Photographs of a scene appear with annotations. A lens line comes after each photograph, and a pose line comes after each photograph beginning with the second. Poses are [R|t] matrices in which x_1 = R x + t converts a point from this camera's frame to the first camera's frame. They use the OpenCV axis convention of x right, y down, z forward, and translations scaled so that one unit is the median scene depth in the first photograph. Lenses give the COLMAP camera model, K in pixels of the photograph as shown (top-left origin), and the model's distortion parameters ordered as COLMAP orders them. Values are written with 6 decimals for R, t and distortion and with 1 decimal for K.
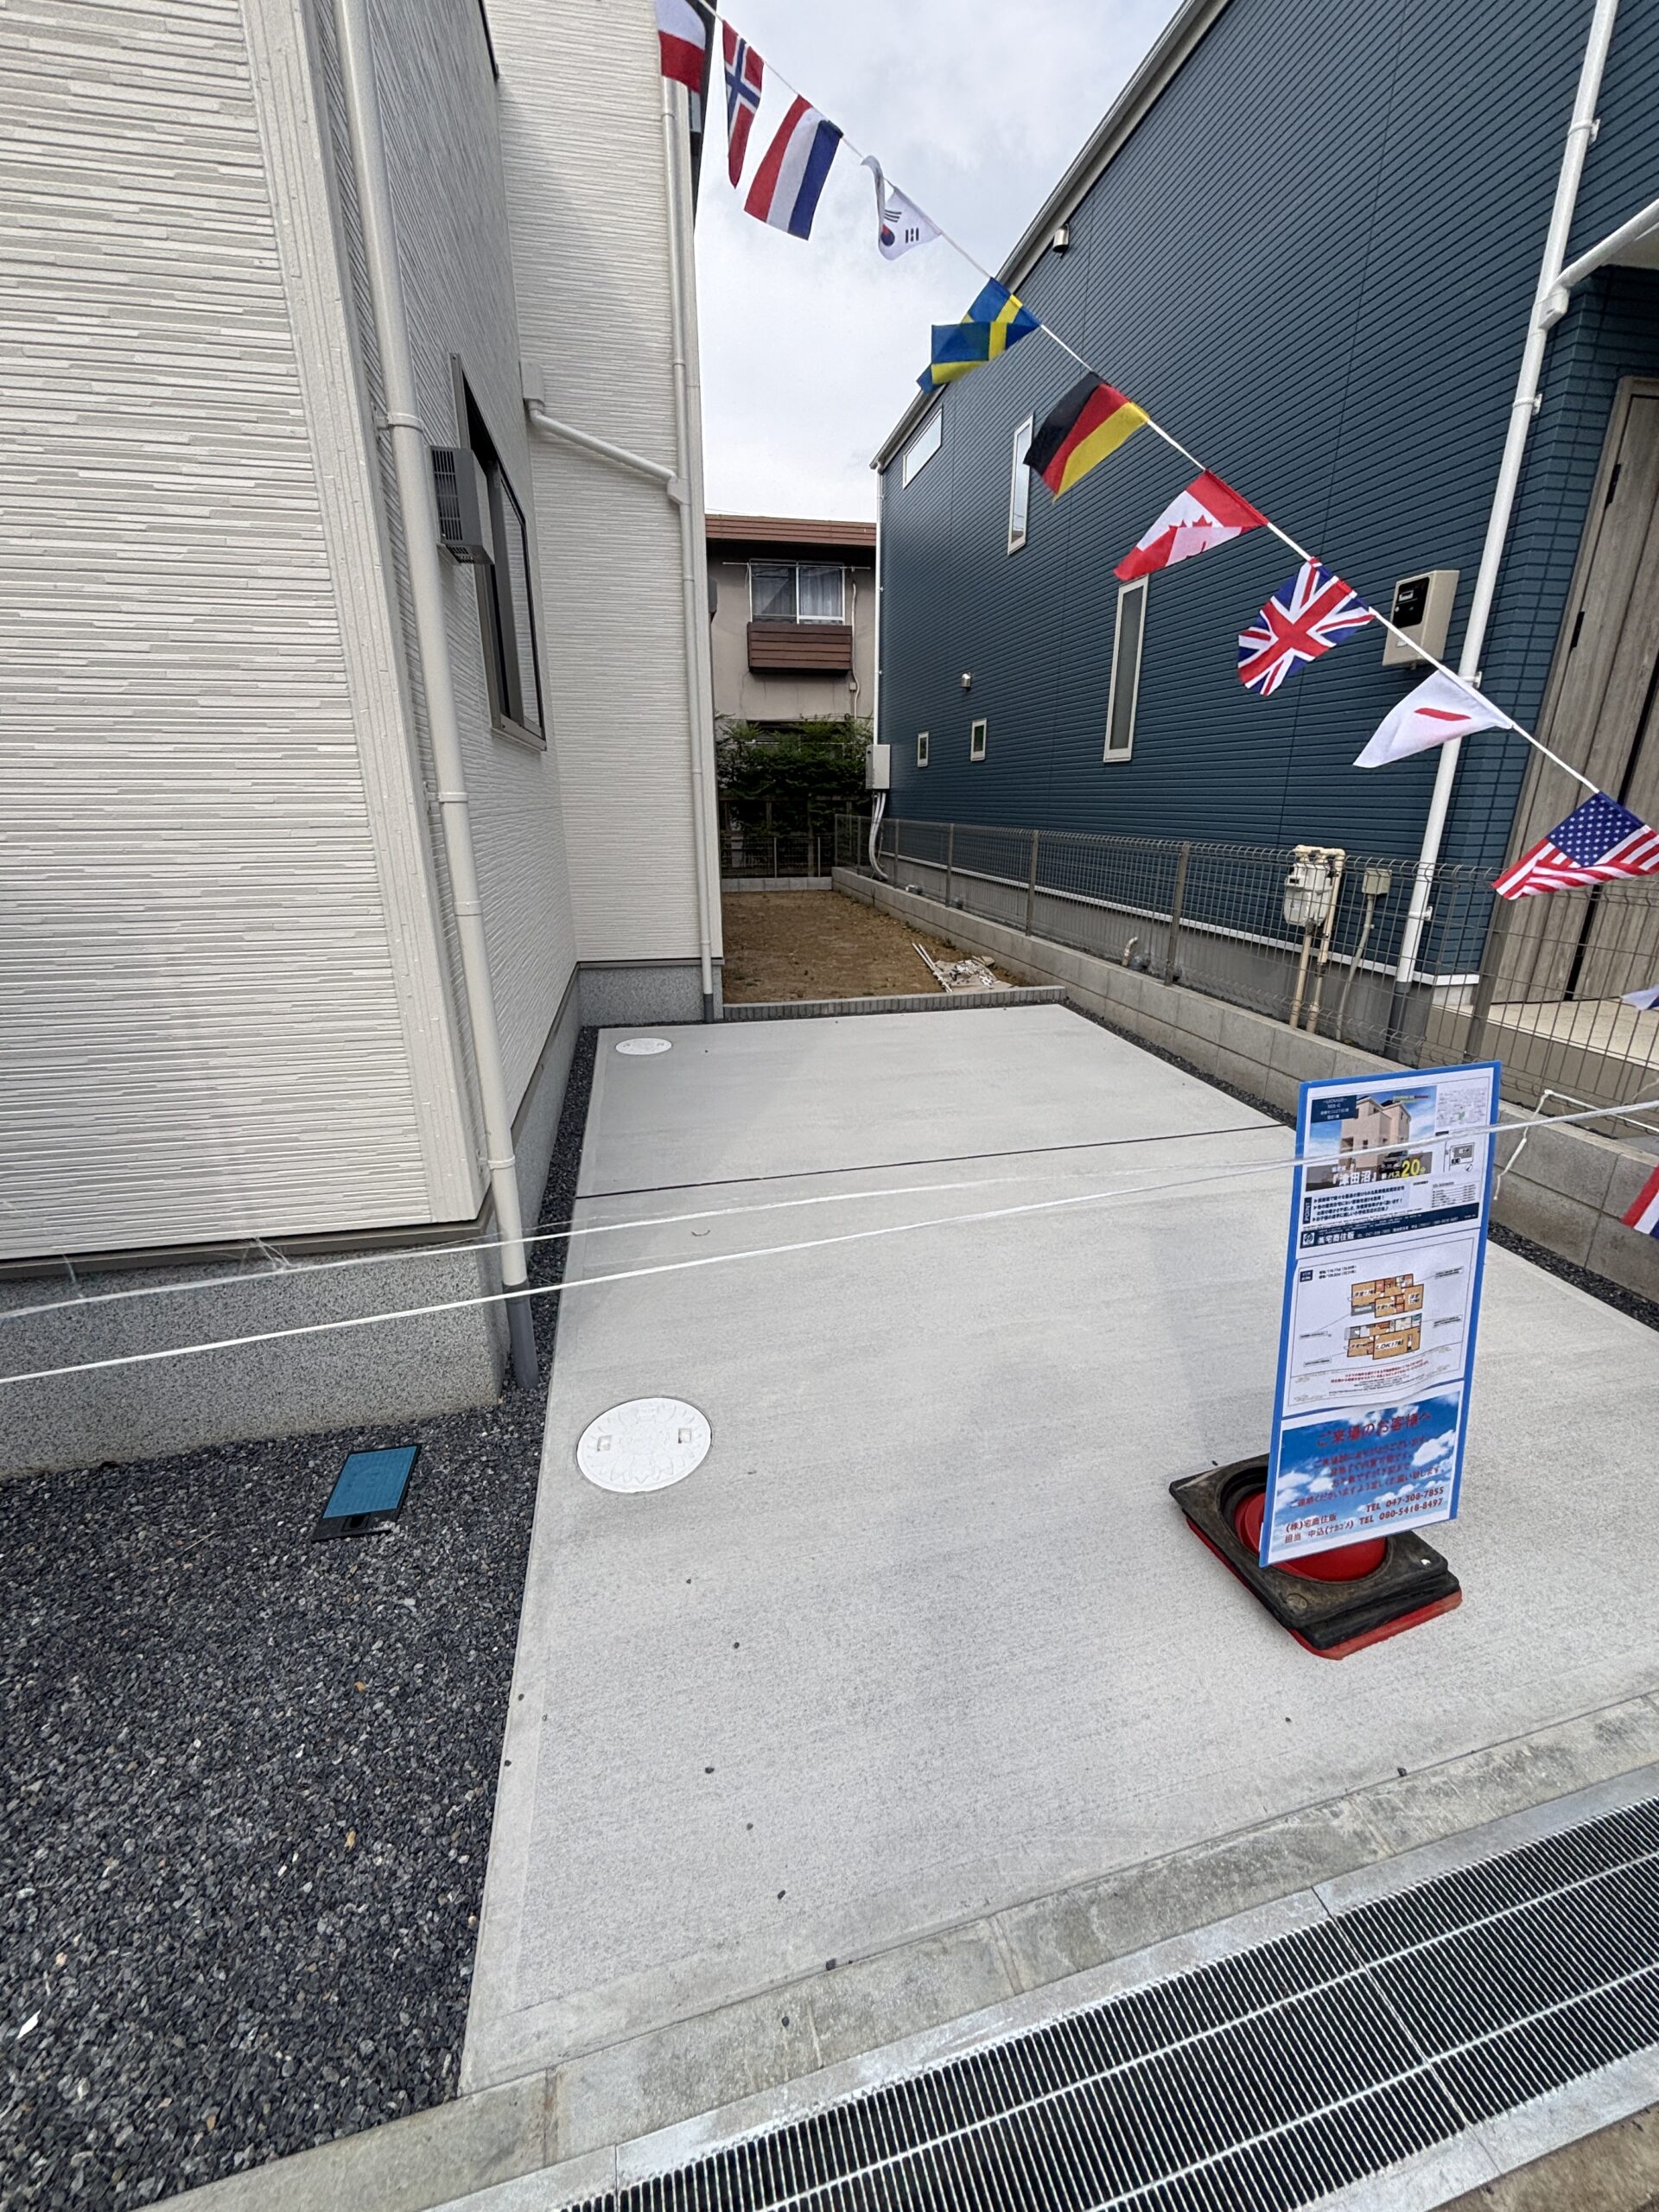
lens RADIAL K [[895.9, 0, 813.0], [0, 895.9, 1108.6], [0, 0, 1]] dist [-0.006558, 0.002604]
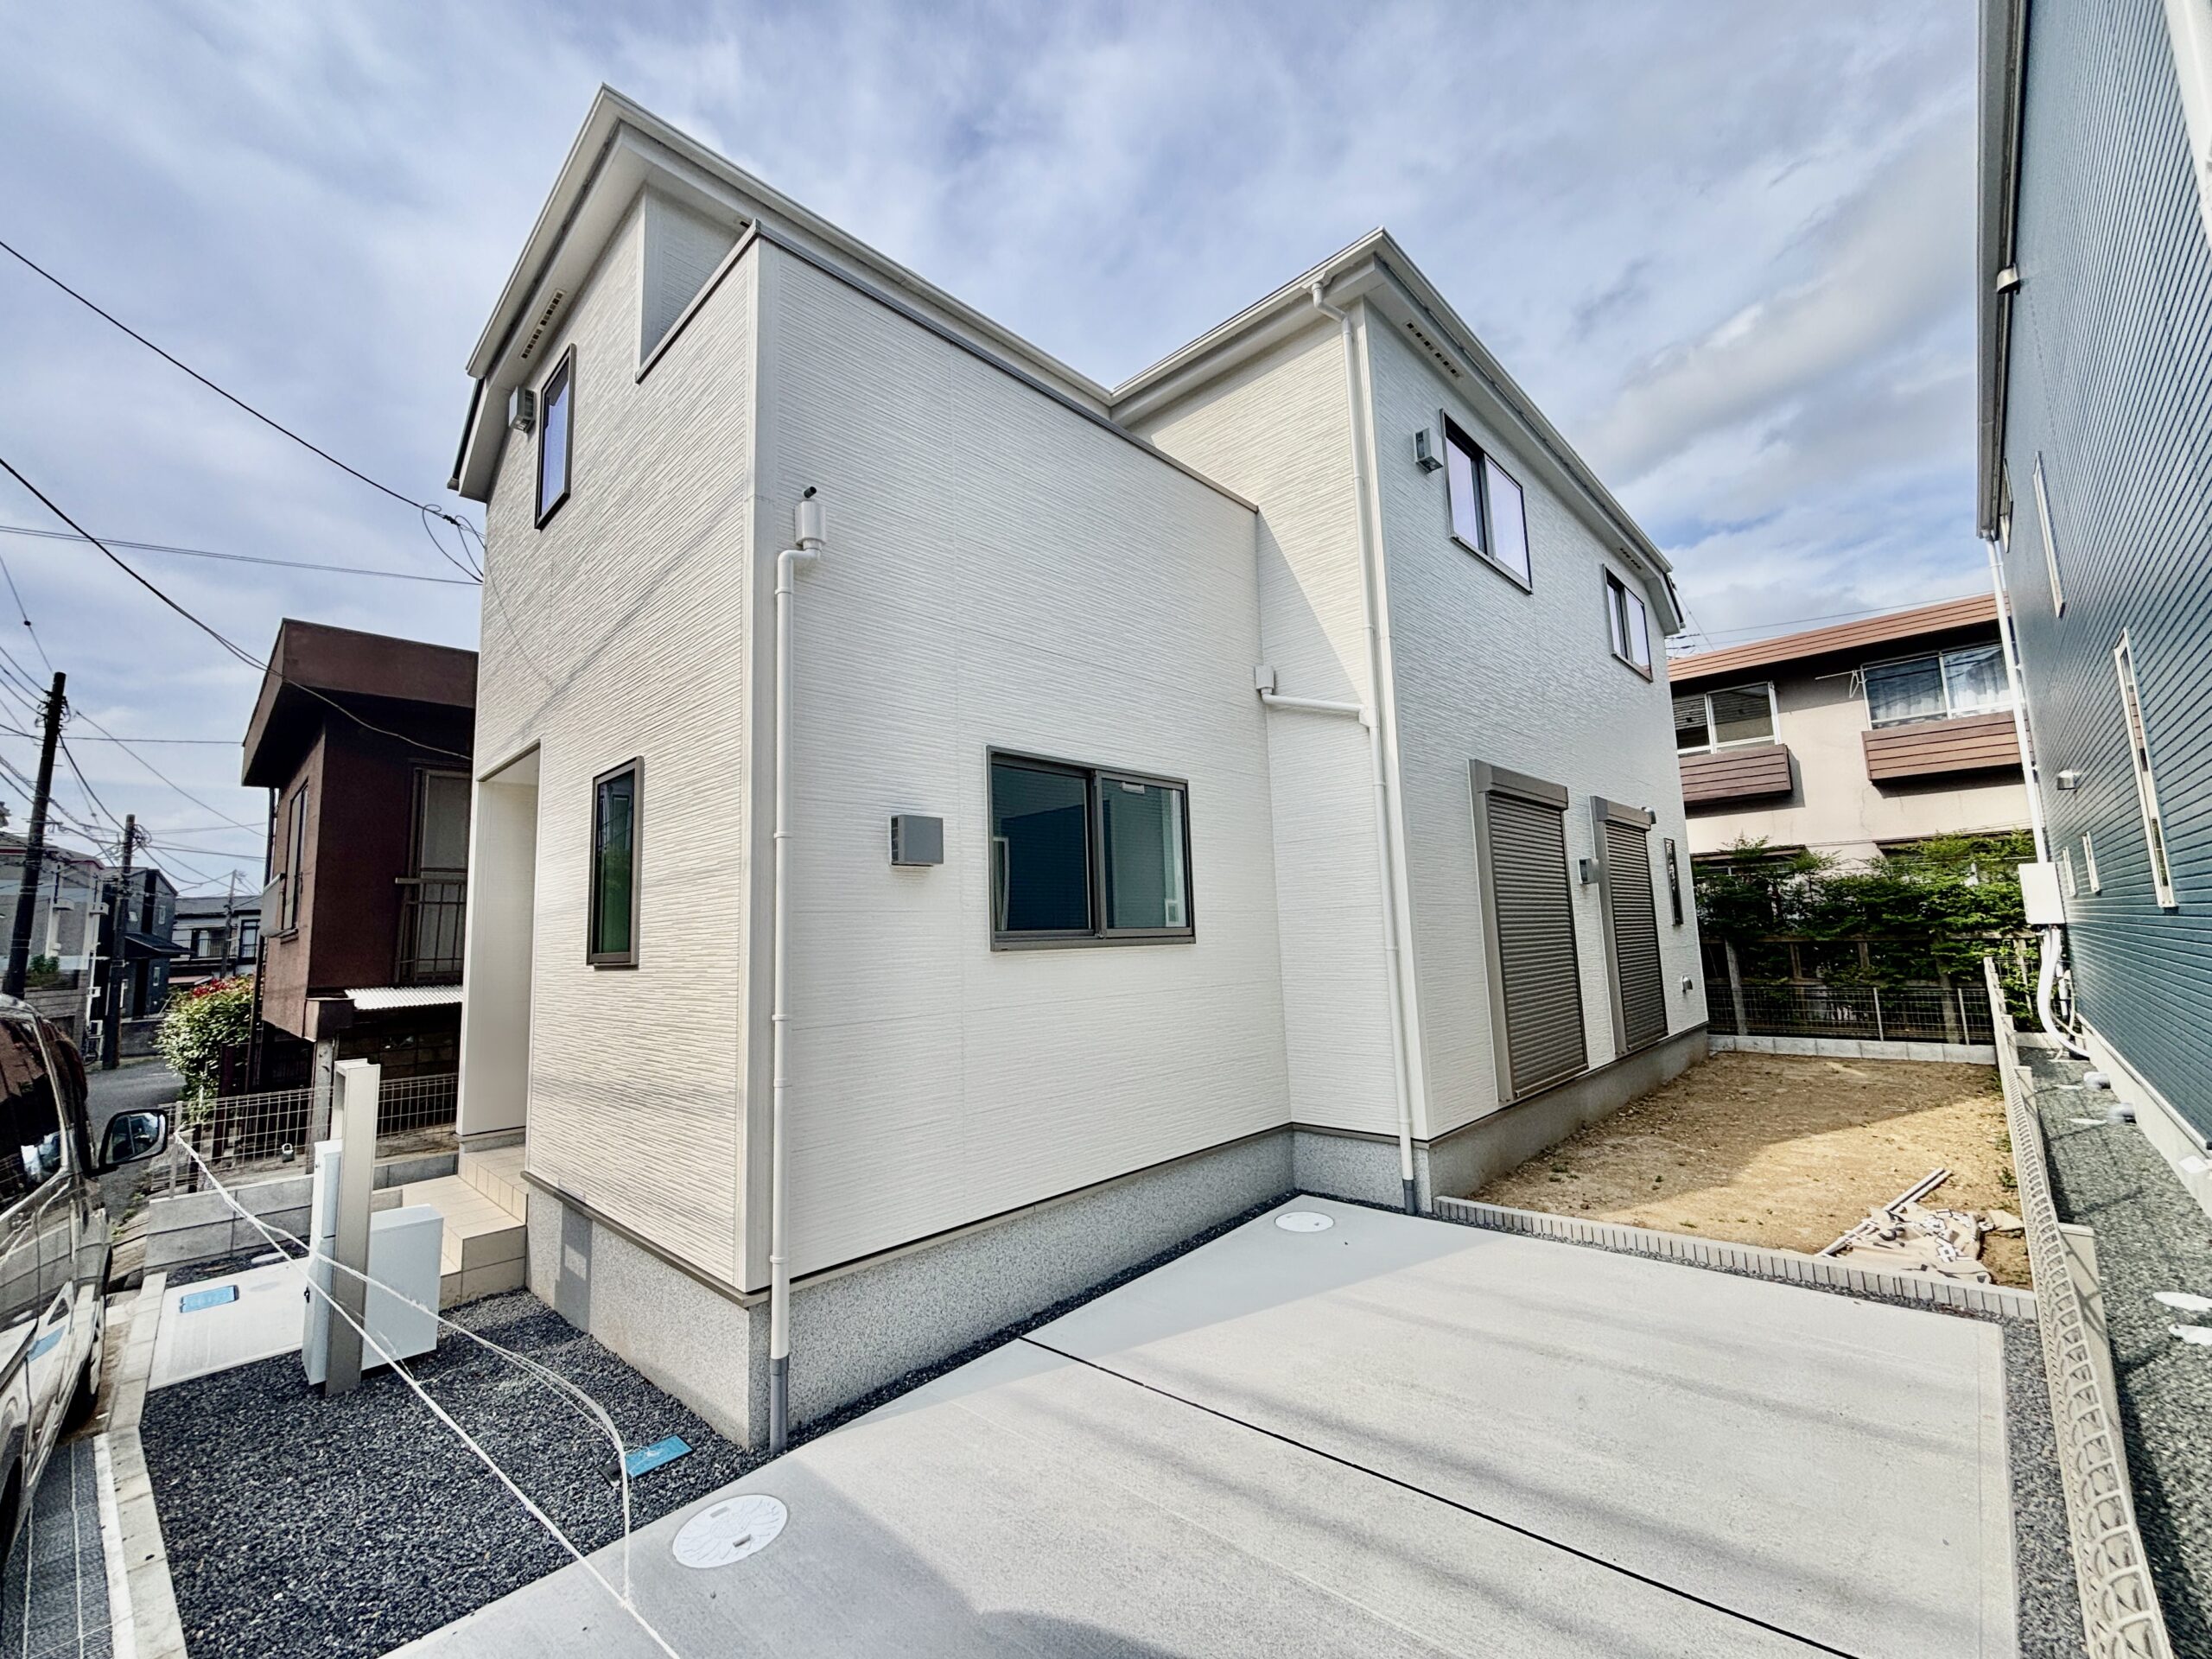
lens RADIAL K [[895.9, 0, 1103.0], [0, 895.9, 836.4], [0, 0, 1]] dist [-0.006558, 0.002604]
pose [[0.572416, -0.108924, -0.812696, 0.479353], [-0.239577, 0.925670, -0.292811, -0.109651], [0.784182, 0.362313, 0.503773, 0.168724]]
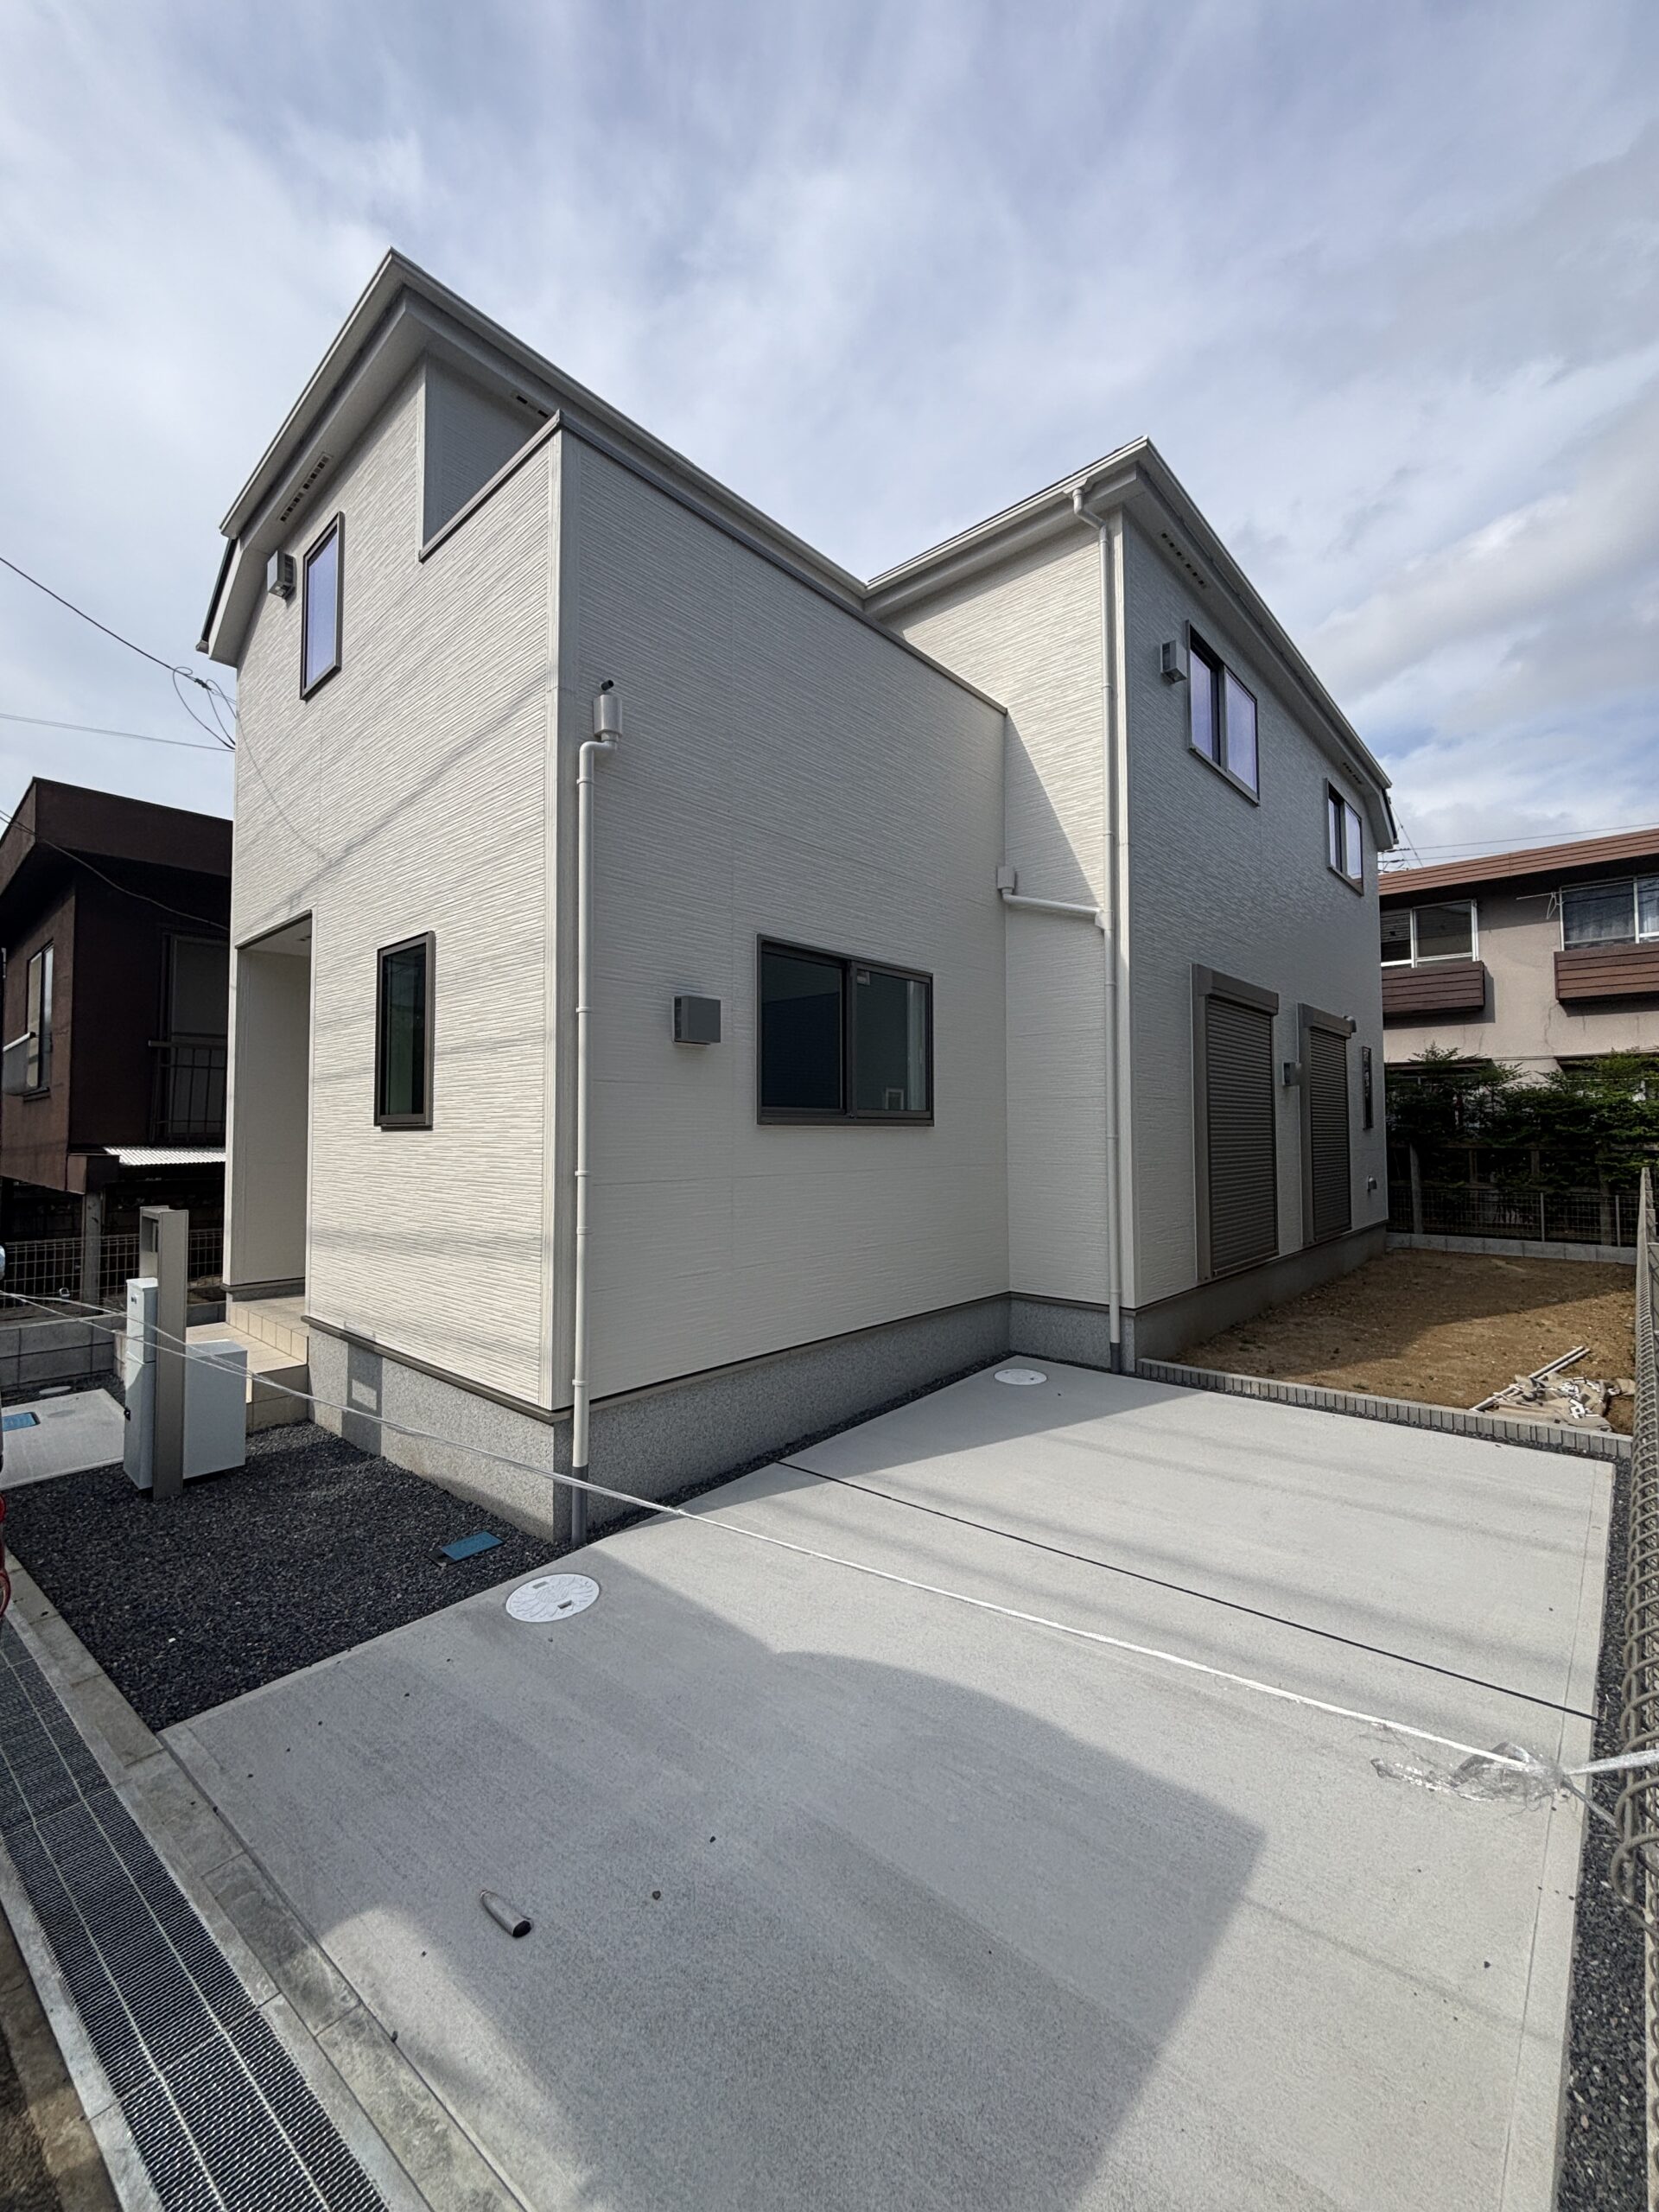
lens RADIAL K [[895.9, 0, 828.9], [0, 895.9, 1101.4], [0, 0, 1]] dist [-0.006558, 0.002604]
pose [[0.599297, -0.022843, -0.800201, 0.501654], [-0.264186, 0.937948, -0.224632, -0.070877], [0.755678, 0.346023, 0.556074, 0.095082]]
